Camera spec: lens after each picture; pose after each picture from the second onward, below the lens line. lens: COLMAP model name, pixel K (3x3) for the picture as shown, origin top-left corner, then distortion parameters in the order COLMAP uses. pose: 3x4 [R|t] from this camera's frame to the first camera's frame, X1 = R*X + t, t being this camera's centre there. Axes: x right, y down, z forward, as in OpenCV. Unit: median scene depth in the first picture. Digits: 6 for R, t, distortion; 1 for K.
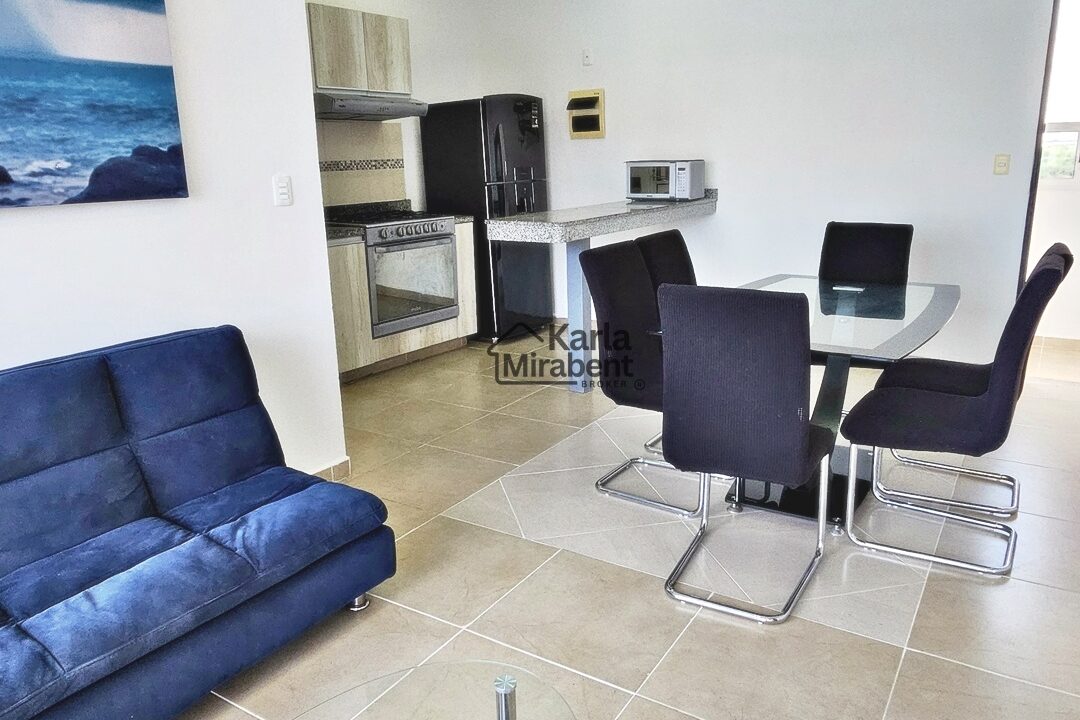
lens RADIAL K [[796.5, 0, 540.2], [0, 796.5, 360.0], [0, 0, 1]] dist [-0.007863, -0.003996]
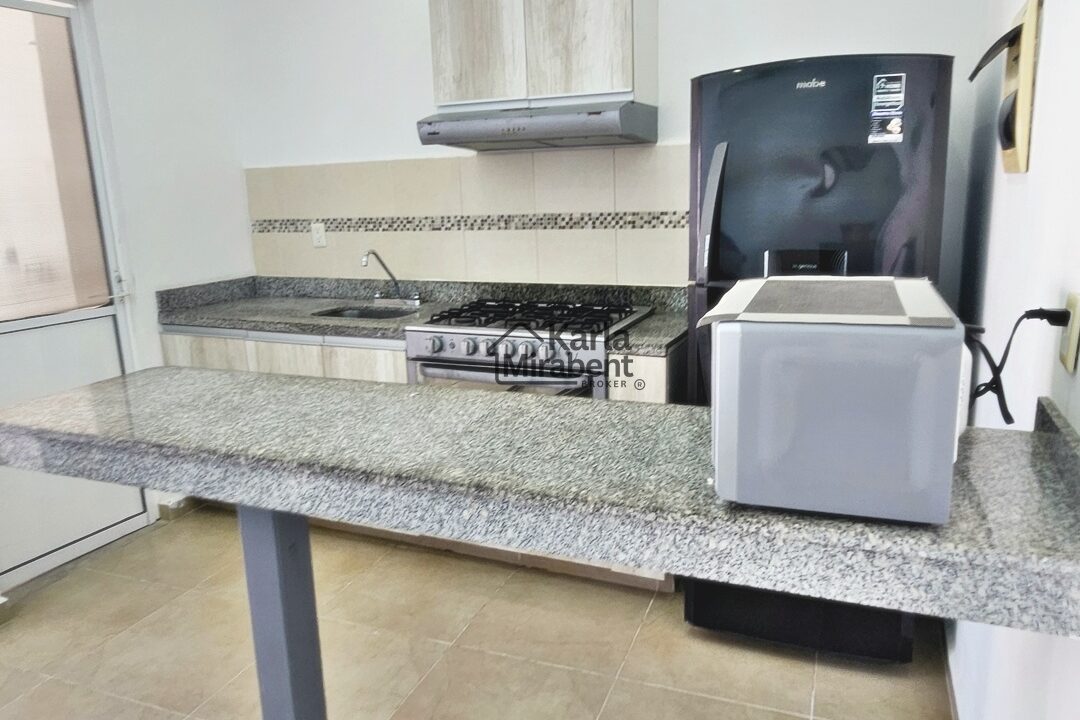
lens RADIAL K [[776.4, 0, 540.4], [0, 776.4, 357.8], [0, 0, 1]] dist [-0.009815, 0.010576]
pose [[0.199955, 0.231361, -0.952098, 0.341658], [-0.220022, 0.957507, 0.186467, -0.249659], [0.954782, 0.172198, 0.242363, 0.851005]]
